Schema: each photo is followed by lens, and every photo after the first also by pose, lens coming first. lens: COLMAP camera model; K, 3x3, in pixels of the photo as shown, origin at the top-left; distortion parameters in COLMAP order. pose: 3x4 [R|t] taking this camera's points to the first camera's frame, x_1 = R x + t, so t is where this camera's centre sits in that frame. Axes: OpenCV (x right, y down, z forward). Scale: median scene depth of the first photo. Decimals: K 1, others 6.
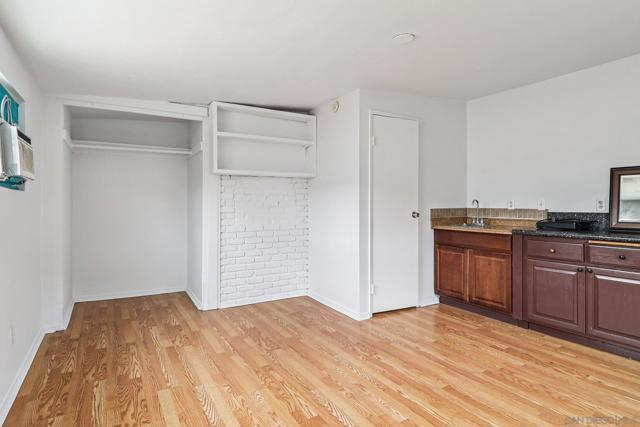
lens RADIAL K [[343.6, 0, 323.9], [0, 343.6, 207.0], [0, 0, 1]] dist [0.006017, -0.012712]
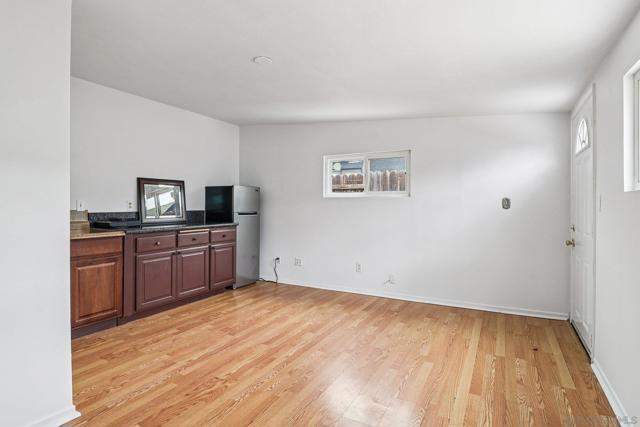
lens RADIAL K [[327.6, 0, 318.9], [0, 327.6, 208.0], [0, 0, 1]] dist [-0.005553, -0.001835]
pose [[-0.472896, -0.013254, 0.881018, -0.568043], [0.000859, 0.999879, 0.015503, -0.015294], [-0.881118, 0.008089, -0.472828, 0.940791]]
